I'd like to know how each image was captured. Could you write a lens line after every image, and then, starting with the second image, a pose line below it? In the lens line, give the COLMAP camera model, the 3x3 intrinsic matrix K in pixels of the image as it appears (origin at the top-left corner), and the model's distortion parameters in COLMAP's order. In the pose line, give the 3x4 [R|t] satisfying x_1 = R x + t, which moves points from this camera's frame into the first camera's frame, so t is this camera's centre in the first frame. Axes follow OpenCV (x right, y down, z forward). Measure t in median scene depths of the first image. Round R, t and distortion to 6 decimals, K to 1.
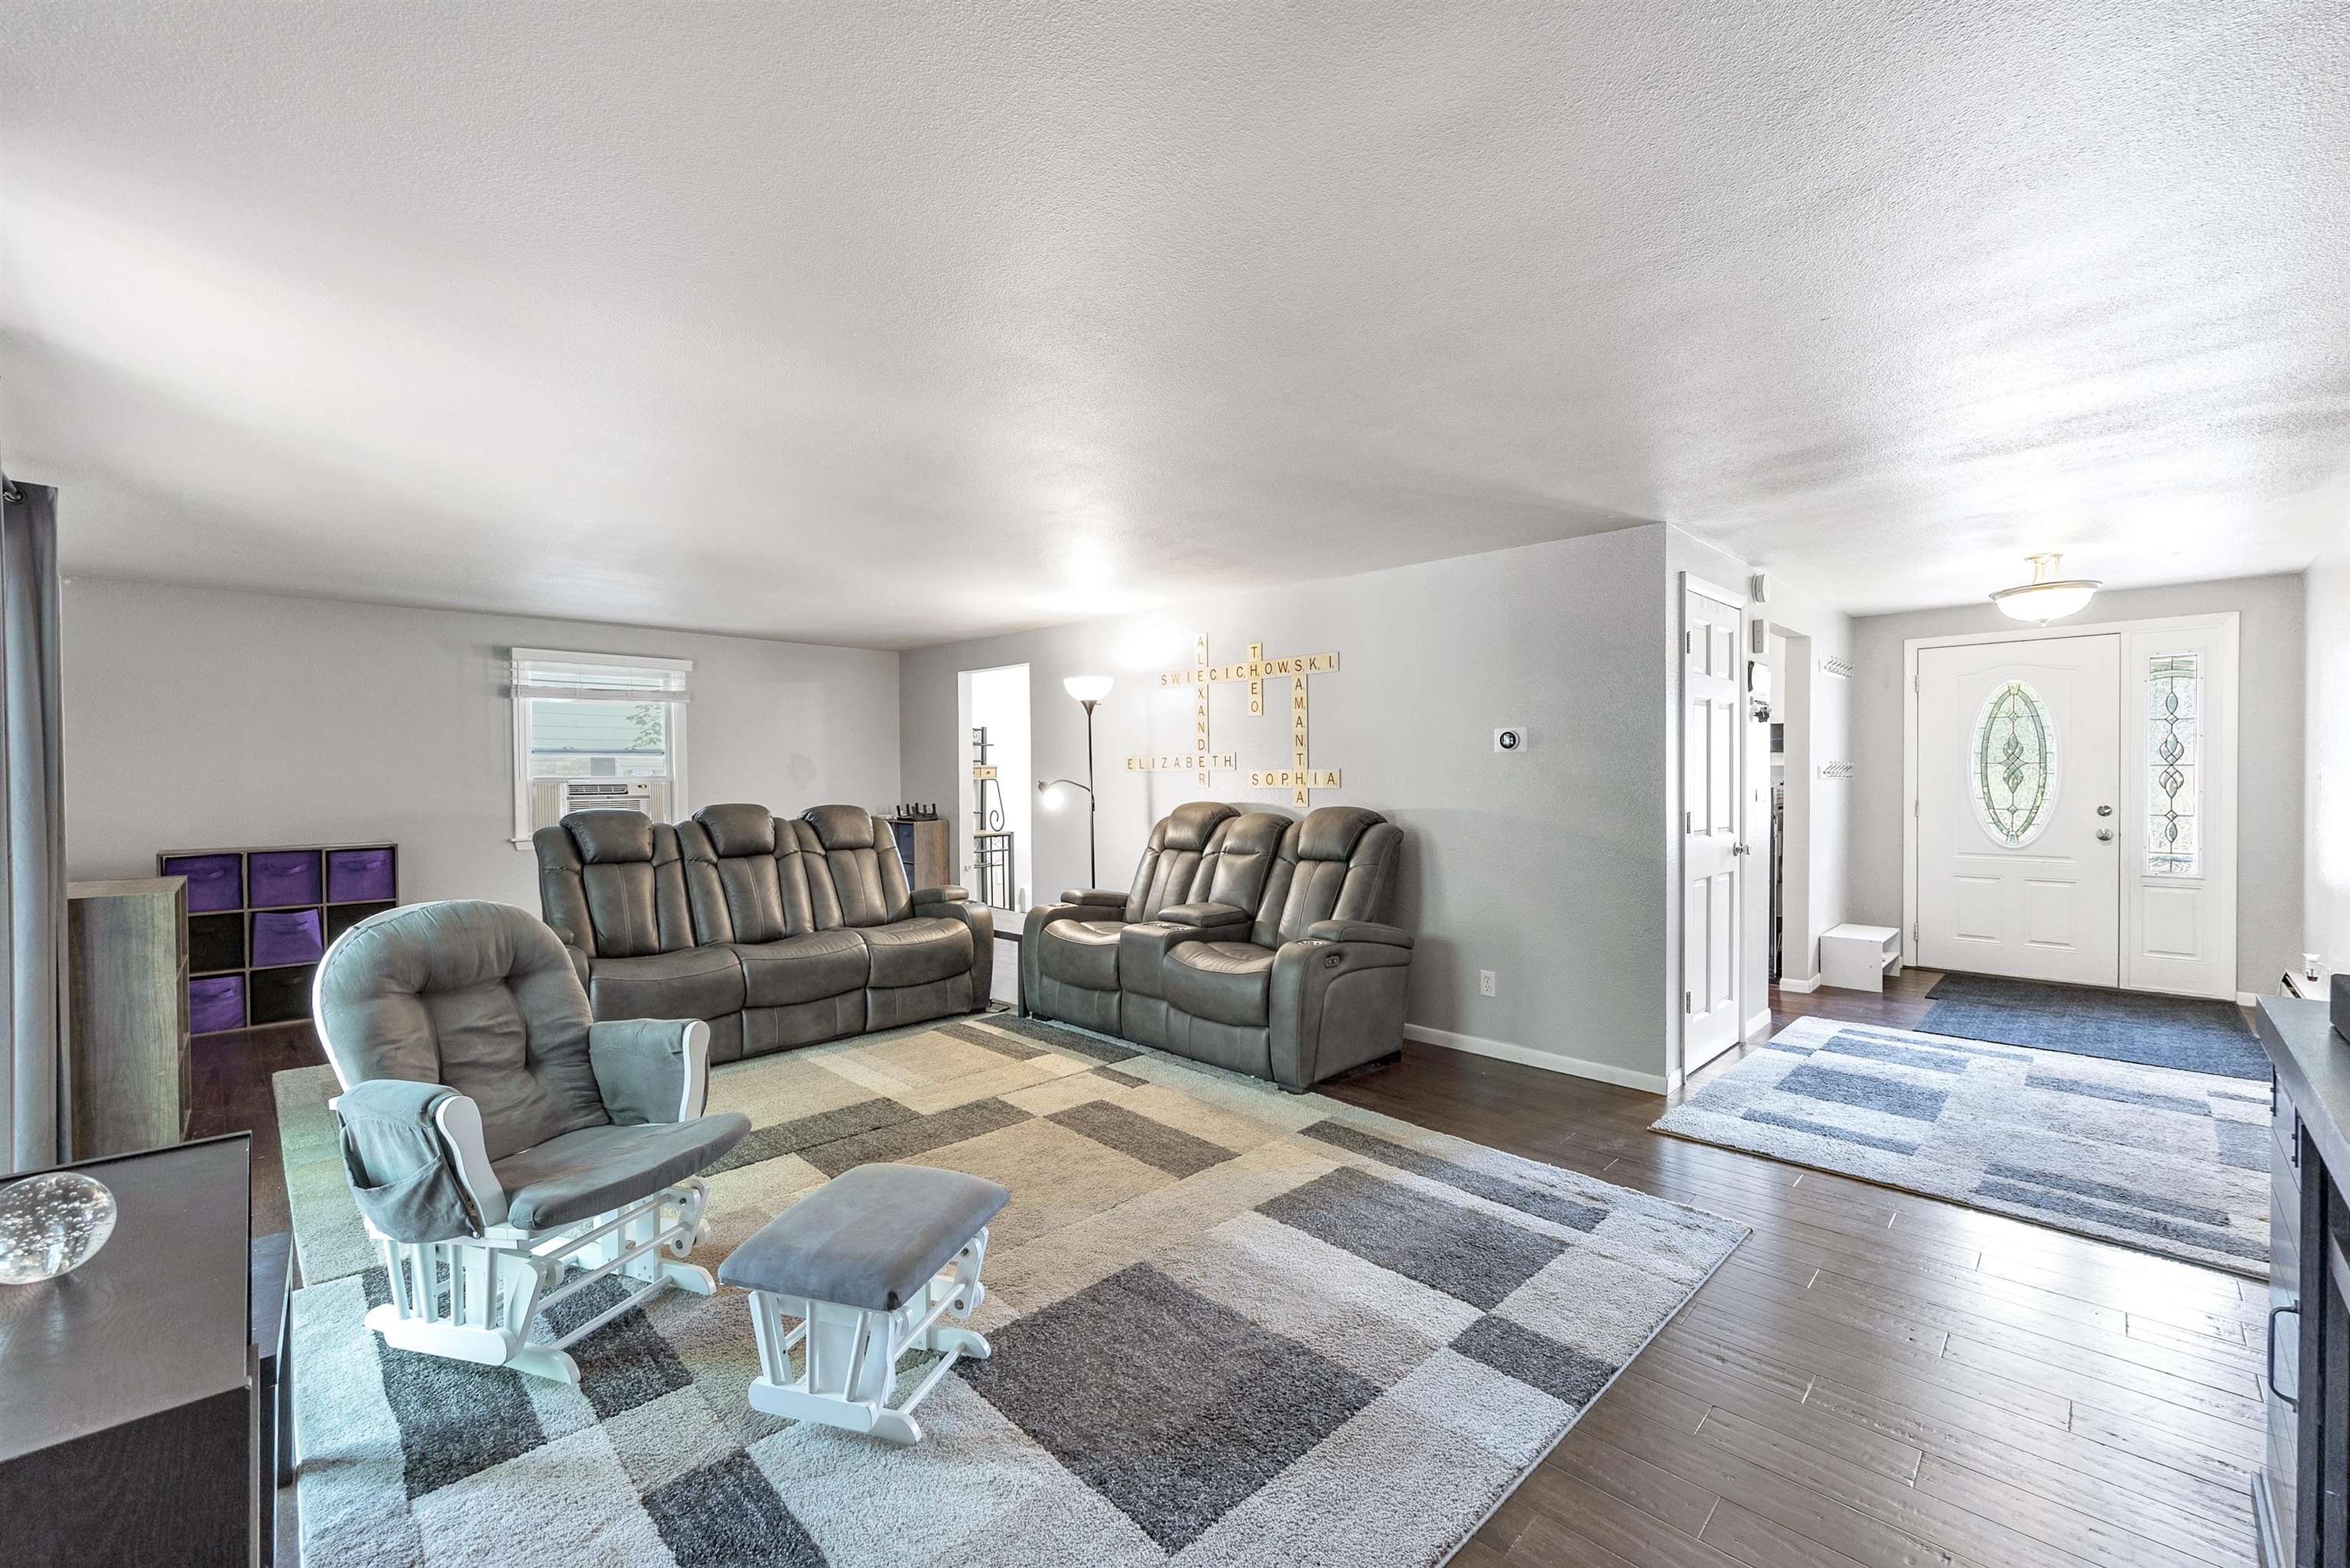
lens RADIAL K [[968.8, 0, 1175.0], [0, 968.8, 784.0], [0, 0, 1]] dist [0.000513, 0.000356]
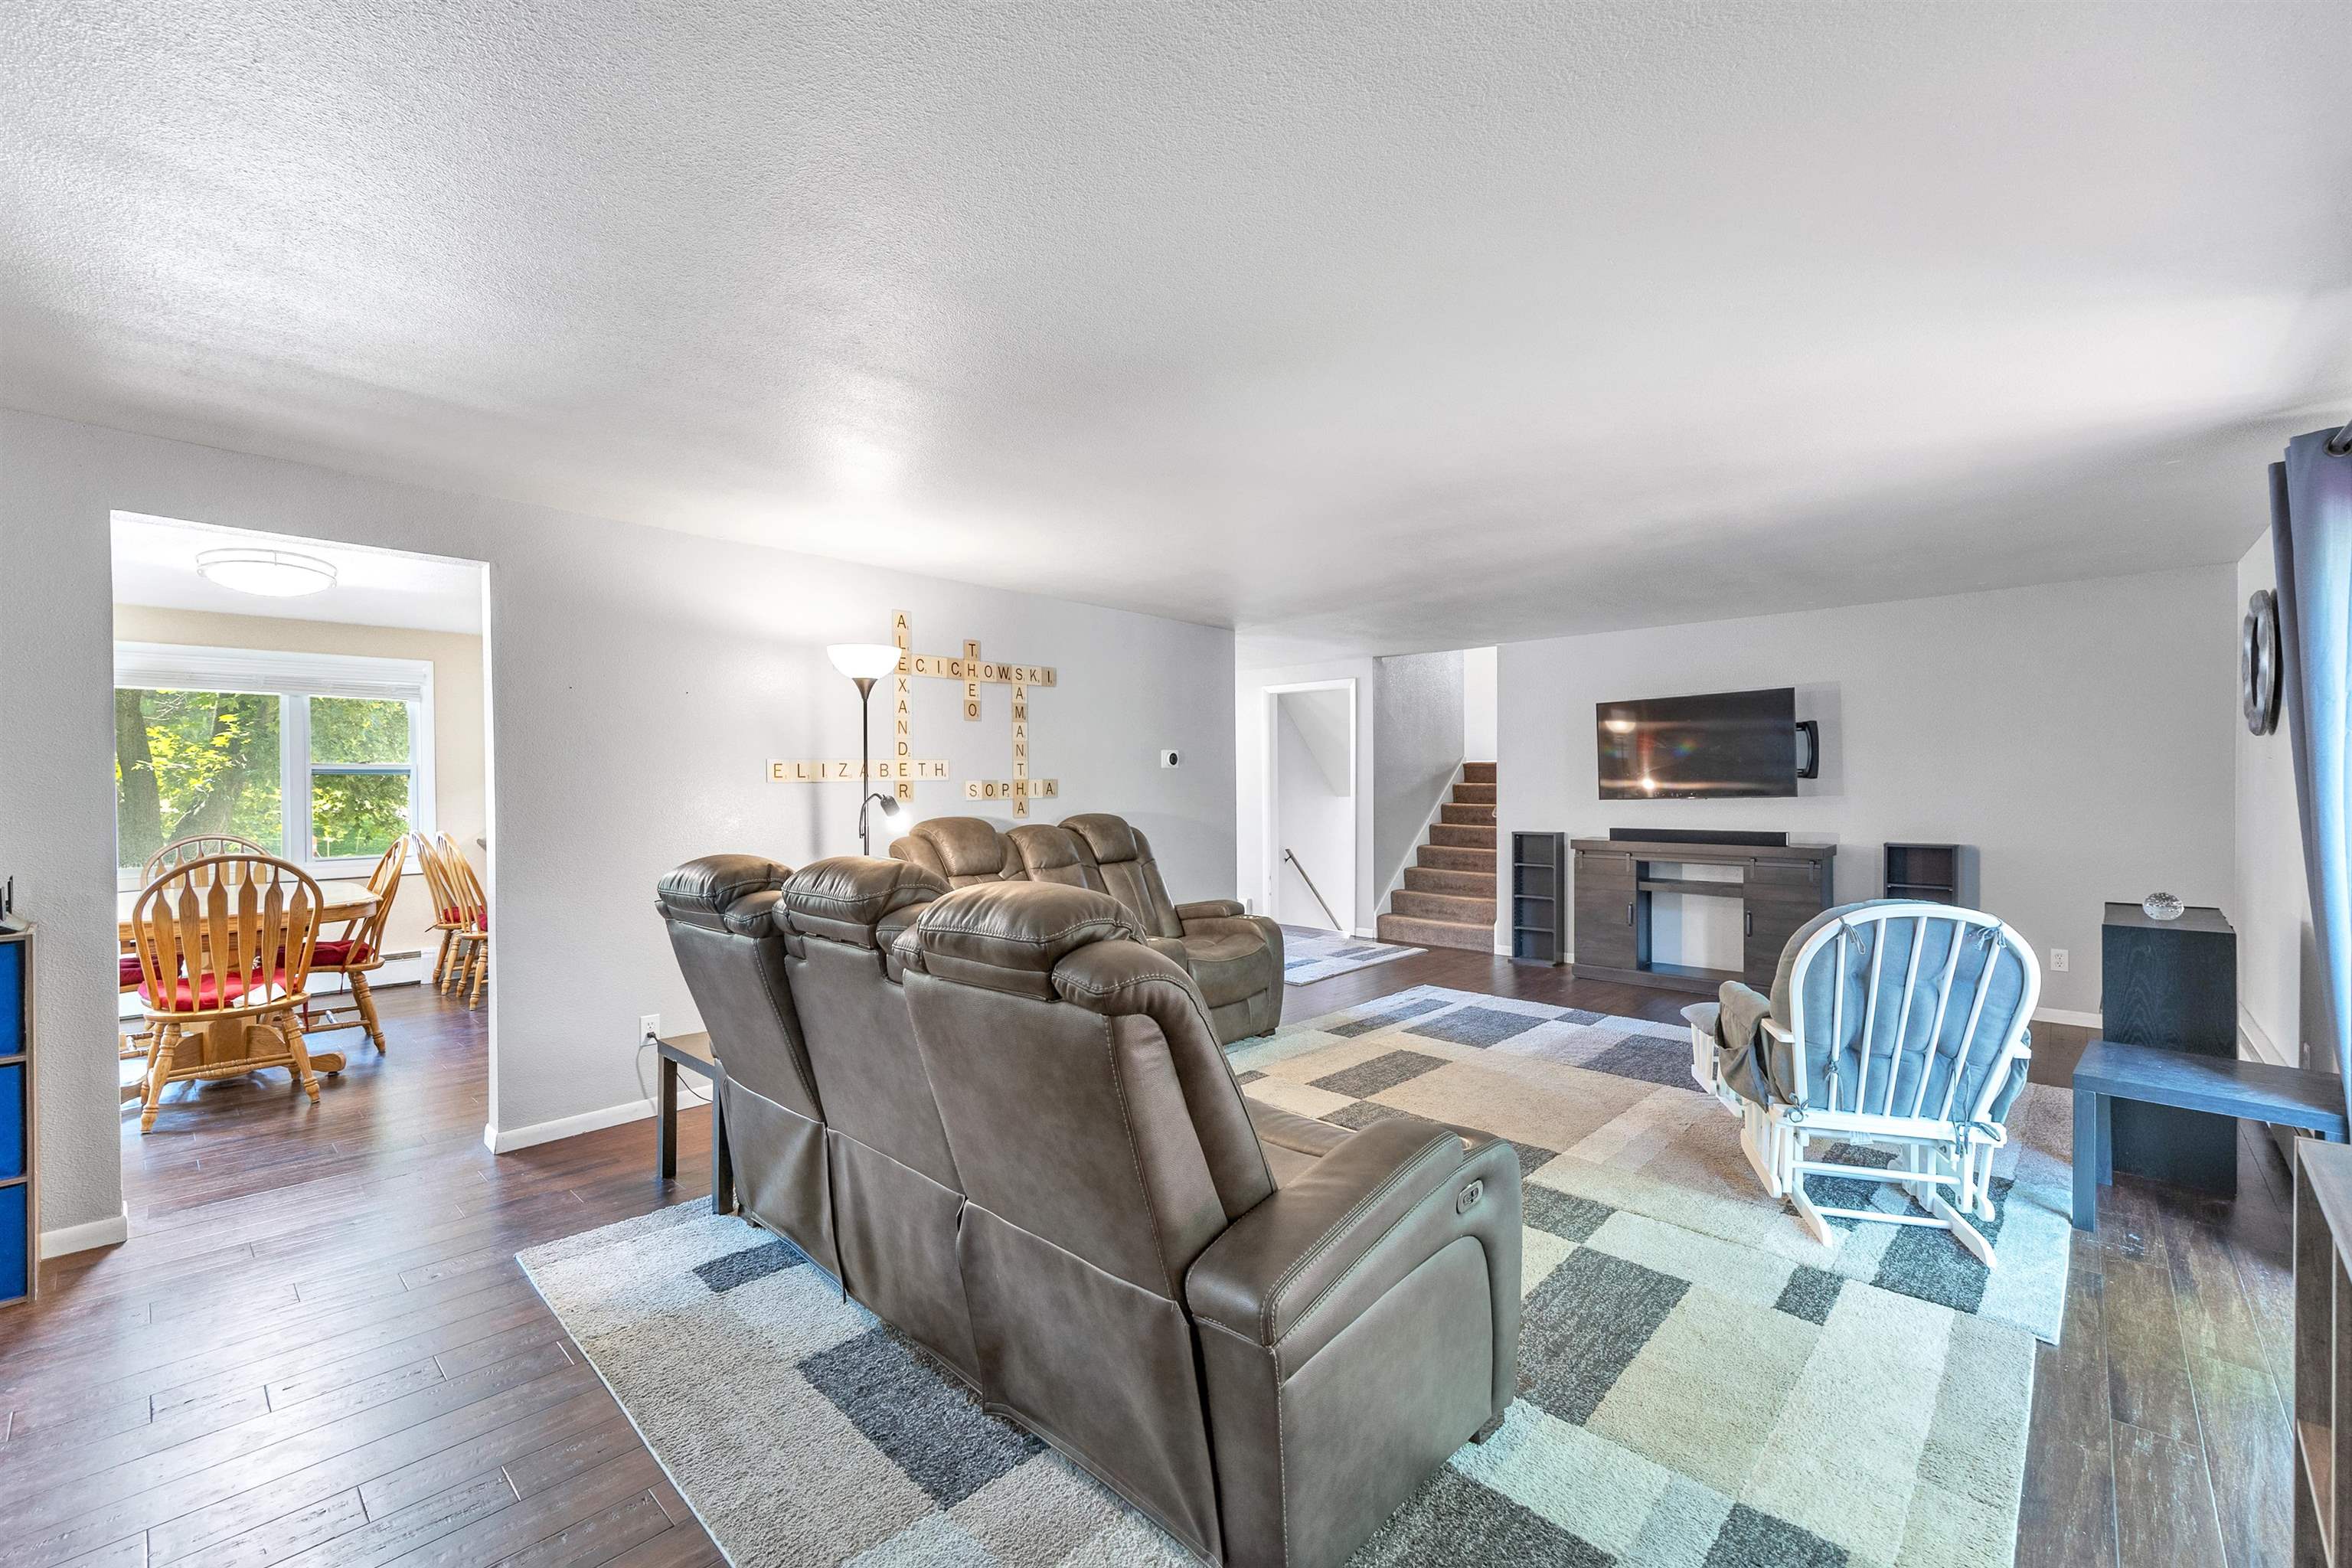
lens RADIAL K [[969.7, 0, 1176.0], [0, 969.7, 784.0], [0, 0, 1]] dist [0.000513, 0.000356]
pose [[-0.042936, 0.002592, 0.999074, -0.887665], [0.015427, 0.999879, -0.001931, -0.006947], [-0.998959, 0.015330, -0.042971, 0.915000]]
